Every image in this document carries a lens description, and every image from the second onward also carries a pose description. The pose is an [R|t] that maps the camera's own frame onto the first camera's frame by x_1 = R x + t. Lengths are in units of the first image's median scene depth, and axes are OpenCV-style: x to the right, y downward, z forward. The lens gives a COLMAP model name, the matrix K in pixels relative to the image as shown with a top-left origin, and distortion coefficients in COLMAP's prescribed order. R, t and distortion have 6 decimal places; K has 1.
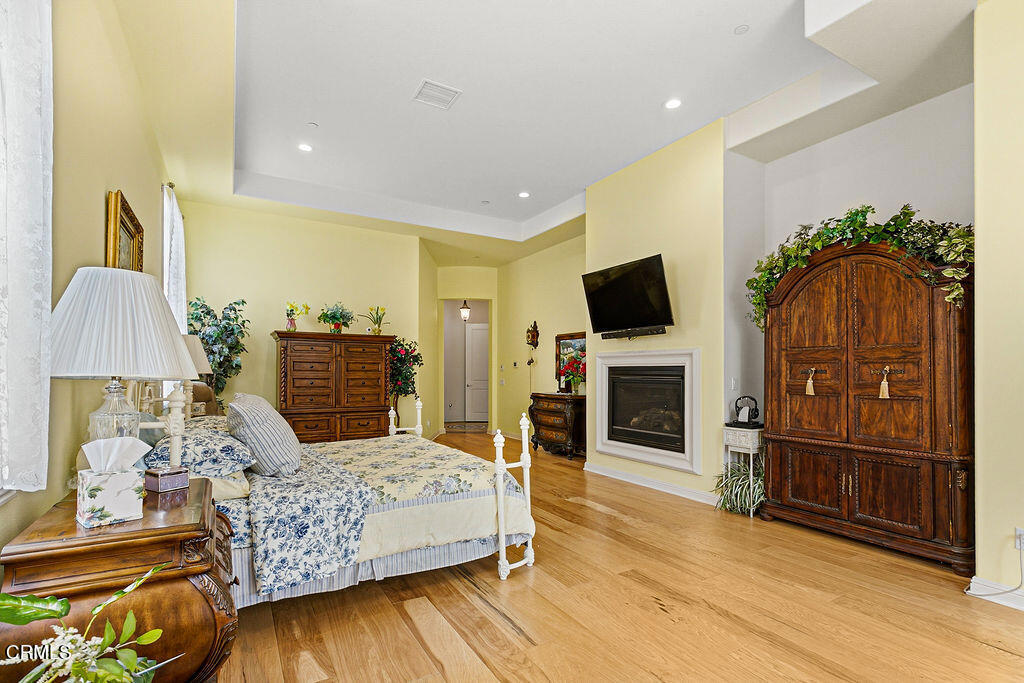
lens RADIAL K [[506.8, 0, 510.5], [0, 506.8, 369.3], [0, 0, 1]] dist [0.004430, 0.000515]
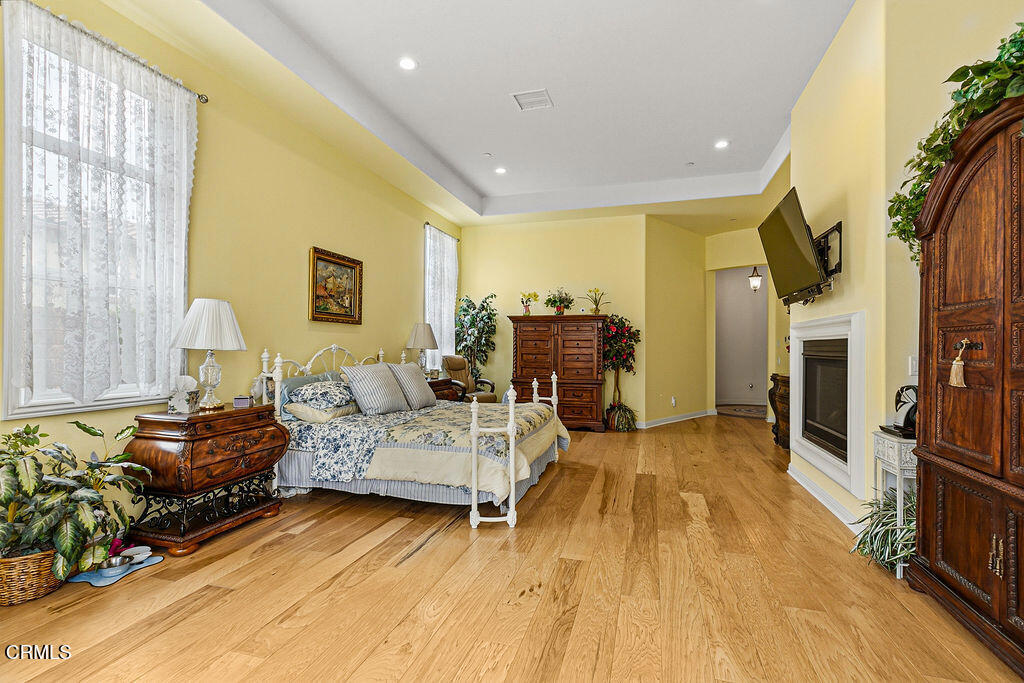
lens RADIAL K [[480.0, 0, 466.7], [0, 480.0, 347.8], [0, 0, 1]] dist [-0.001493, -0.000536]
pose [[0.644523, -0.001574, -0.764583, 0.624729], [0.003286, 0.999994, 0.000712, 0.004620], [0.764578, -0.002971, 0.644524, 0.223551]]
